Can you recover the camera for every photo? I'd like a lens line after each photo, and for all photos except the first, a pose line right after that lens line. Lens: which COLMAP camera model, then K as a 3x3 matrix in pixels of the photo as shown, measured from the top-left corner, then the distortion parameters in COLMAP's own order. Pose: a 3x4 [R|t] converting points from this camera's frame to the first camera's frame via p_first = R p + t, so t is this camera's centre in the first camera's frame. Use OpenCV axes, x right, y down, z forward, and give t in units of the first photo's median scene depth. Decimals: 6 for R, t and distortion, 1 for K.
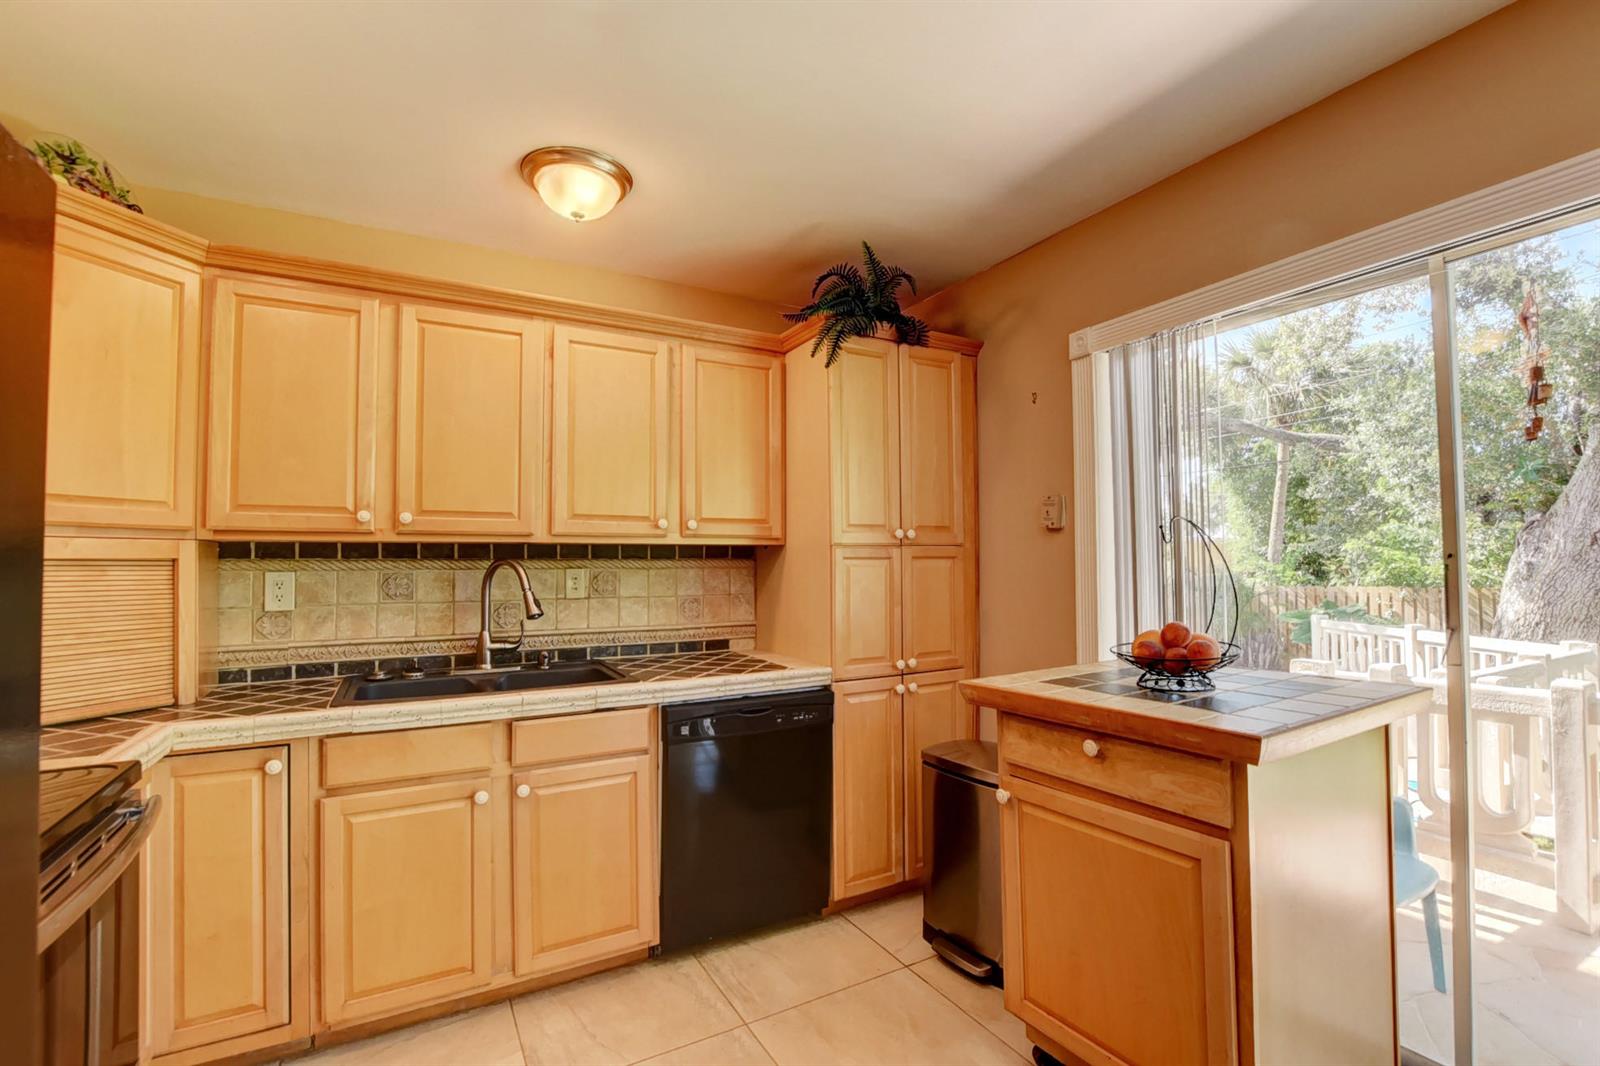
lens RADIAL K [[706.4, 0, 806.9], [0, 706.4, 541.7], [0, 0, 1]] dist [-0.033724, 0.005260]
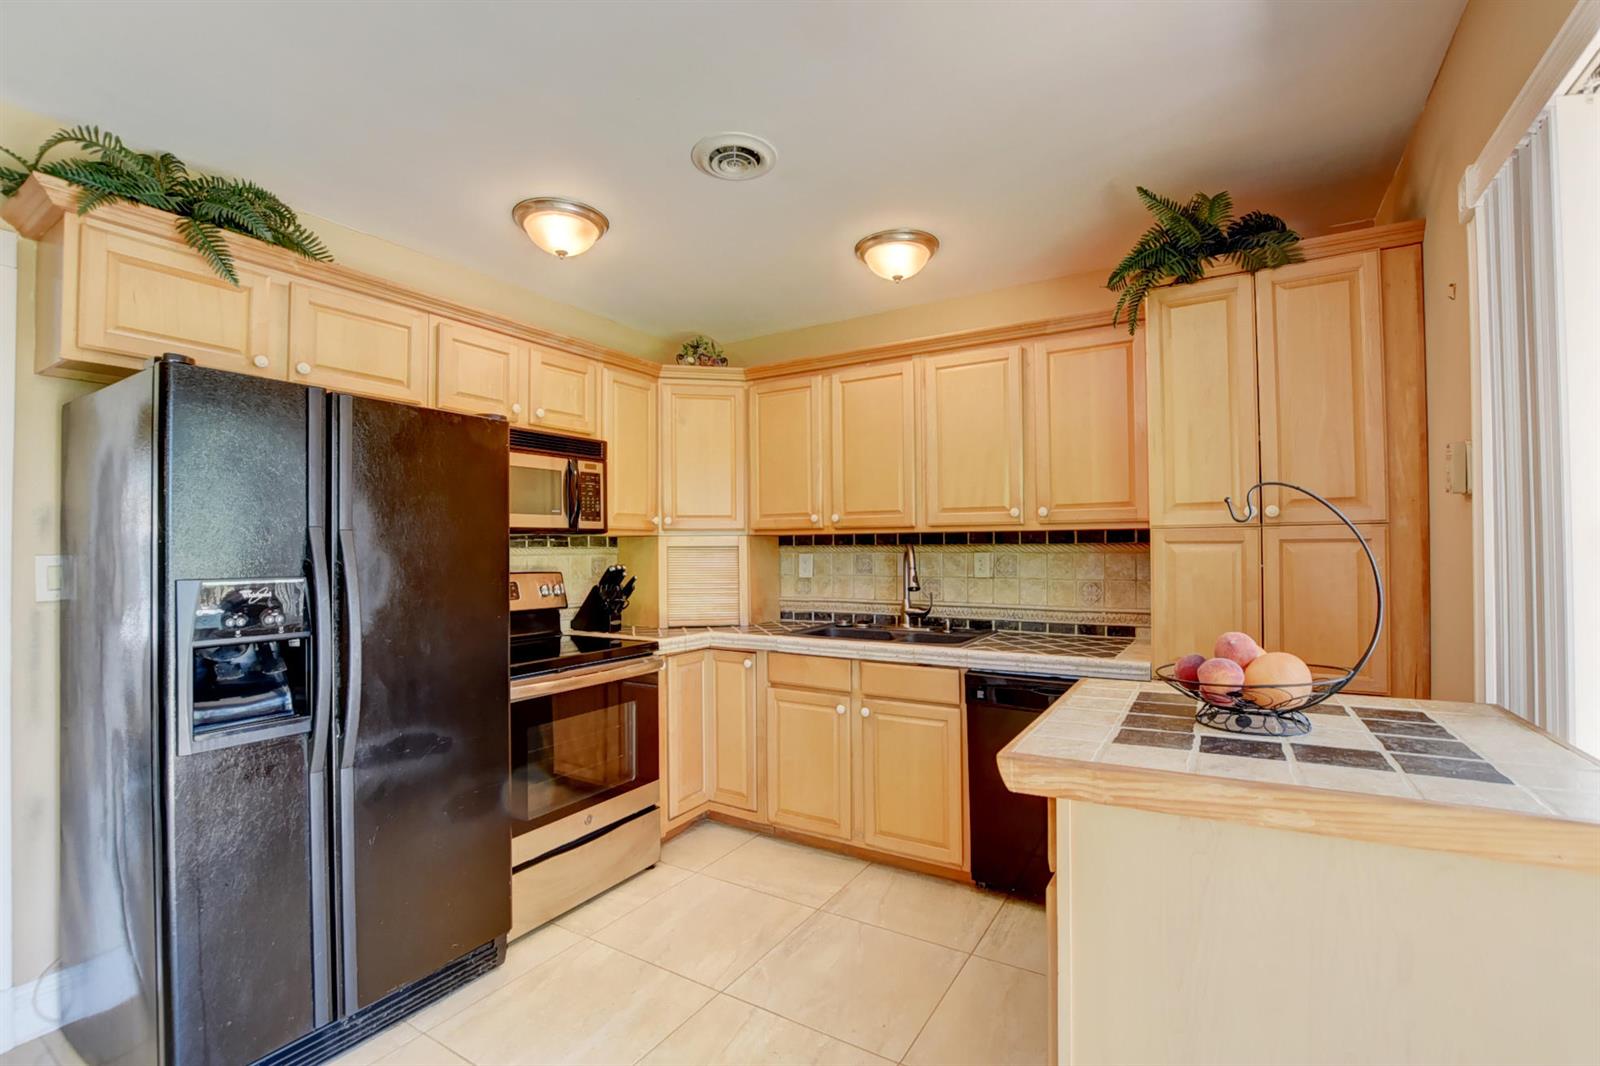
lens RADIAL K [[706.4, 0, 811.2], [0, 706.4, 543.8], [0, 0, 1]] dist [-0.033724, 0.005260]
pose [[0.492051, -0.004976, -0.870552, 0.597406], [0.027381, 0.999577, 0.009762, 0.004410], [0.870136, -0.028640, 0.491979, 0.177872]]
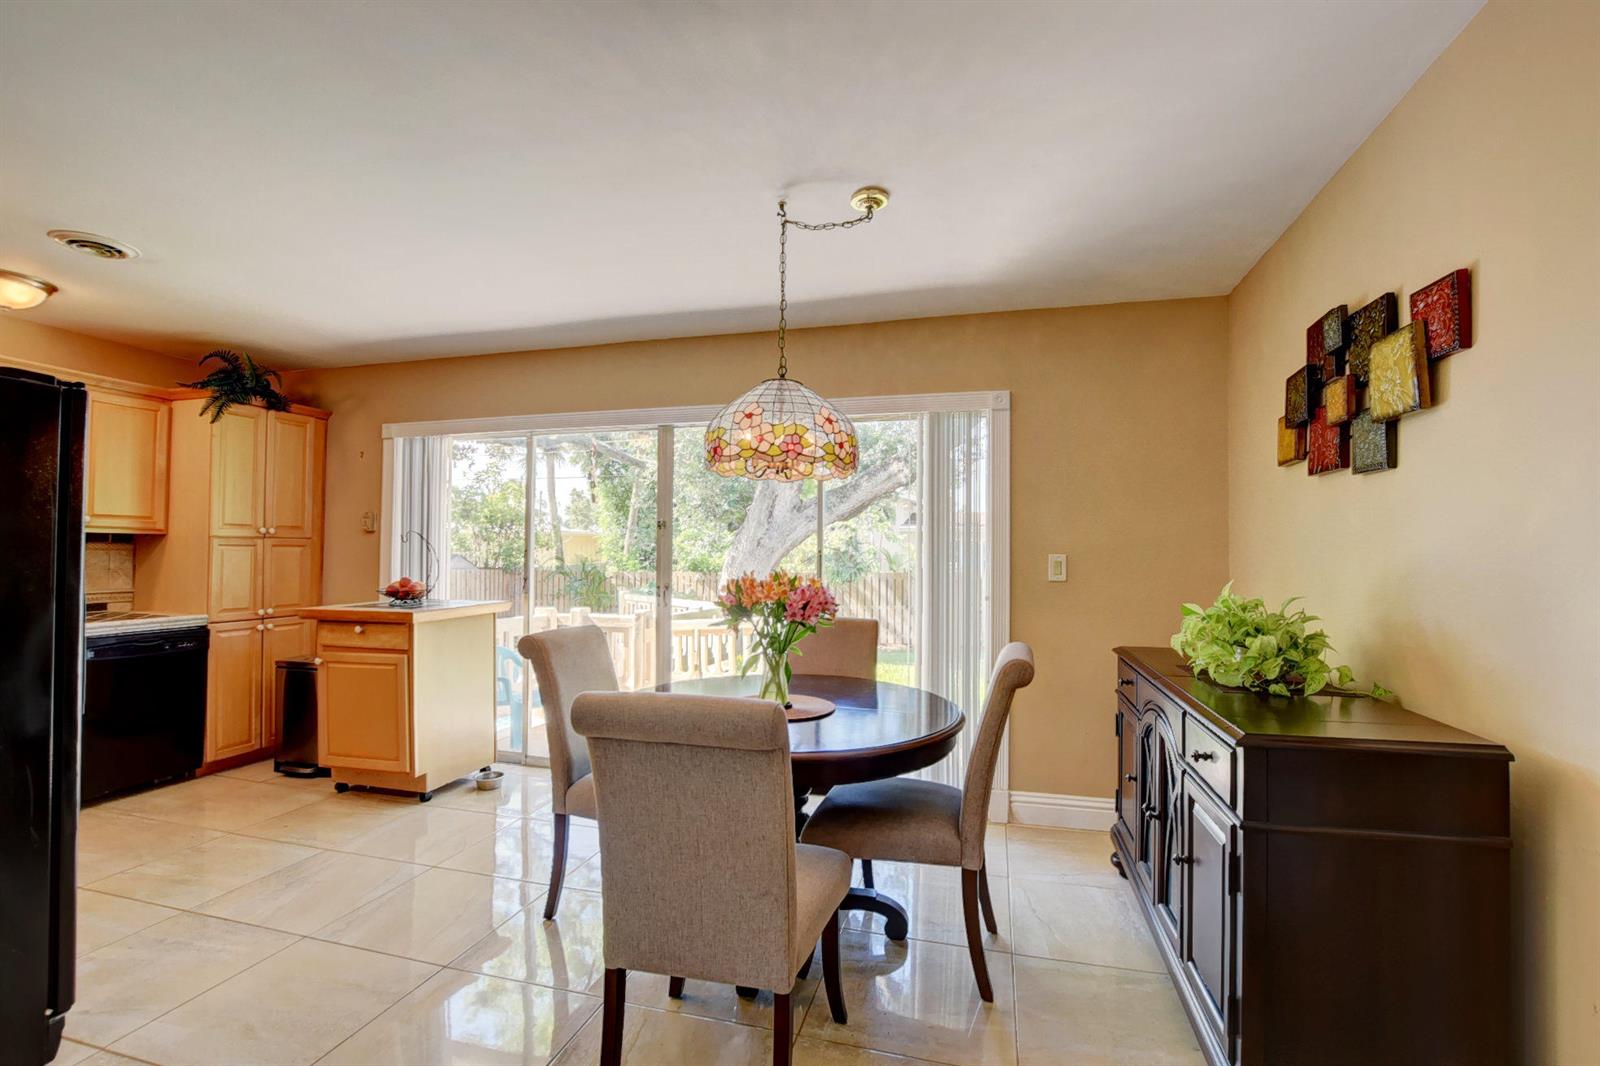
lens RADIAL K [[706.4, 0, 801.3], [0, 706.4, 542.1], [0, 0, 1]] dist [-0.033724, 0.005260]
pose [[0.705756, 0.026349, 0.707964, -0.123367], [-0.038549, 0.999256, 0.001239, -0.034513], [-0.707405, -0.028165, 0.706247, -0.997633]]
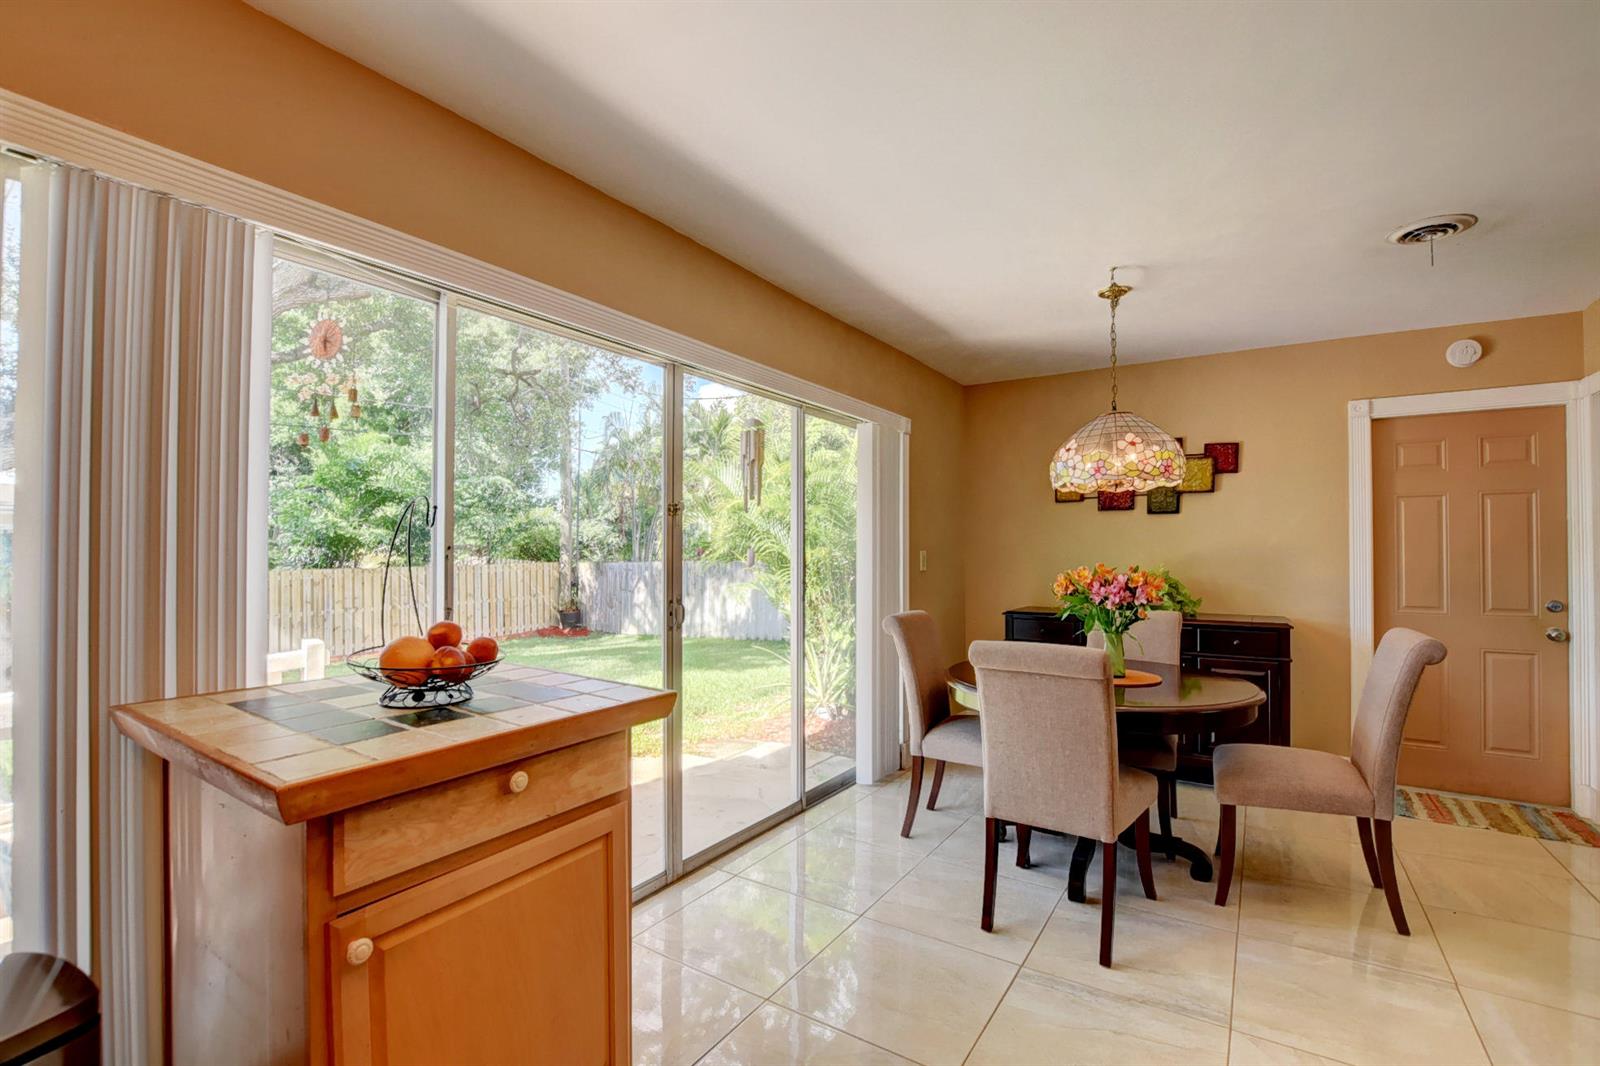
lens RADIAL K [[706.4, 0, 803.5], [0, 706.4, 542.7], [0, 0, 1]] dist [-0.033724, 0.005260]
pose [[-0.454331, 0.019781, 0.890613, -0.271364], [-0.029153, 0.998888, -0.037057, 0.024280], [-0.890356, -0.042800, -0.453249, 0.636466]]
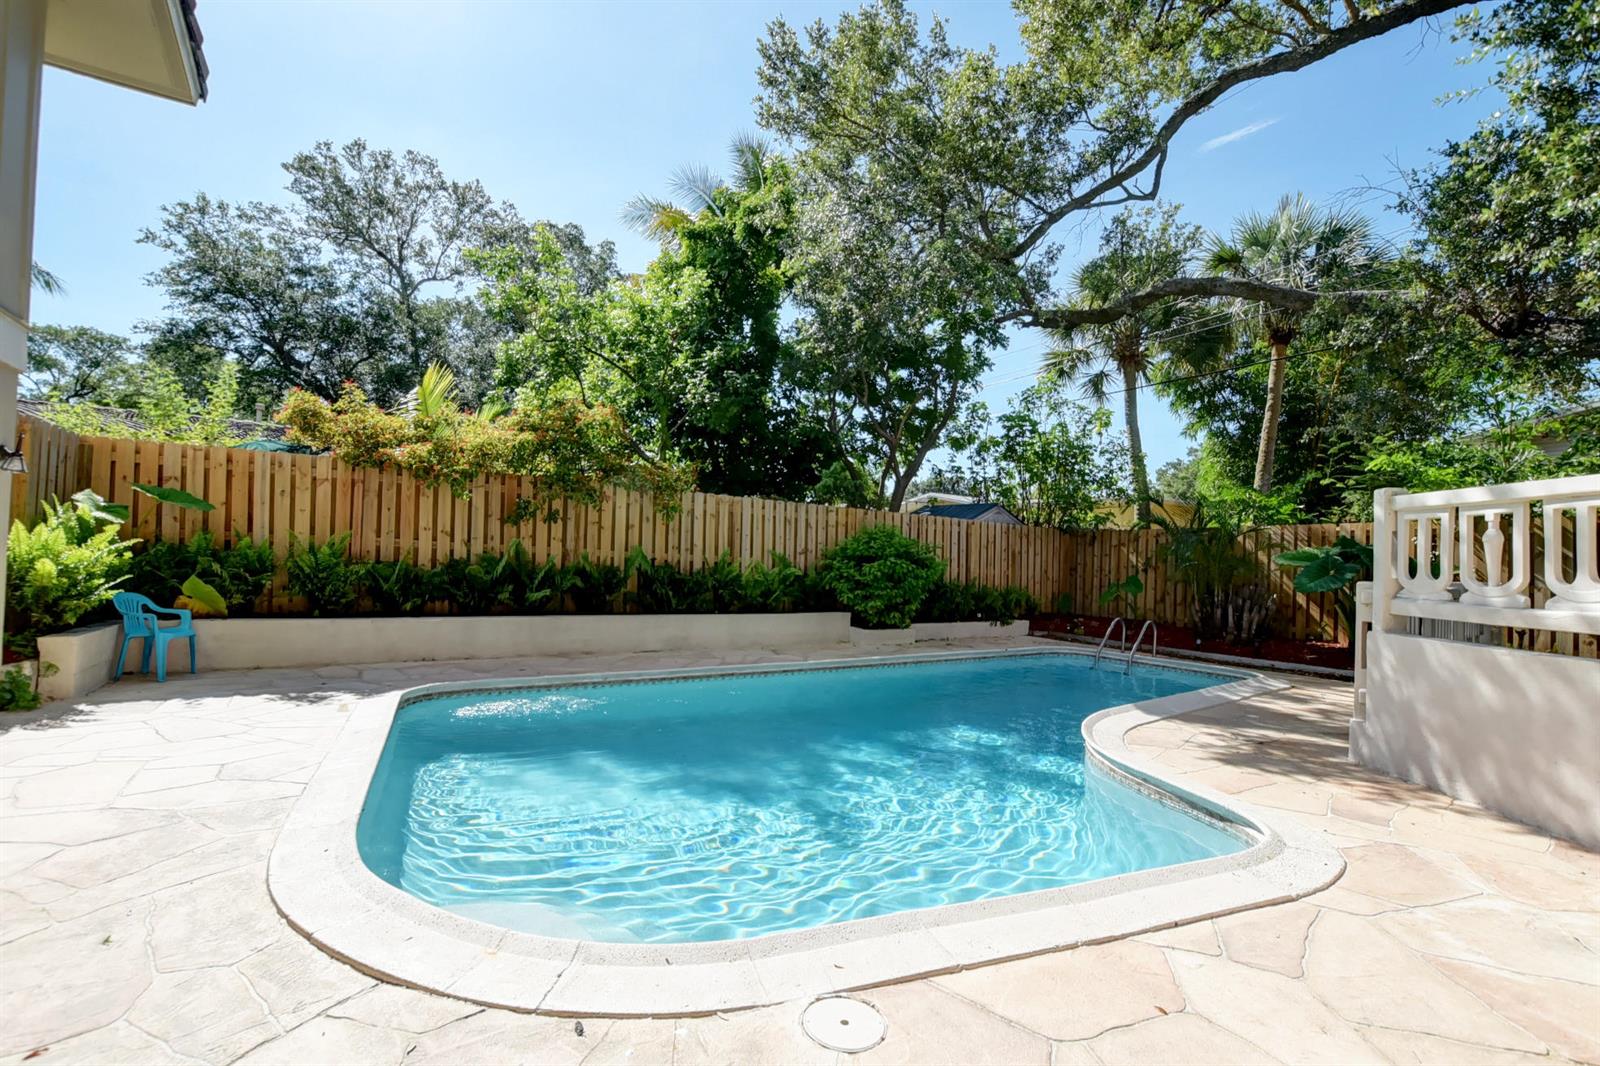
lens RADIAL K [[706.4, 0, 790.2], [0, 706.4, 542.6], [0, 0, 1]] dist [-0.033724, 0.005260]
pose [[0.999157, 0.036494, 0.018782, 0.995115], [-0.036810, 0.999182, 0.016757, 0.552416], [-0.018155, -0.017435, 0.999683, 1.740950]]
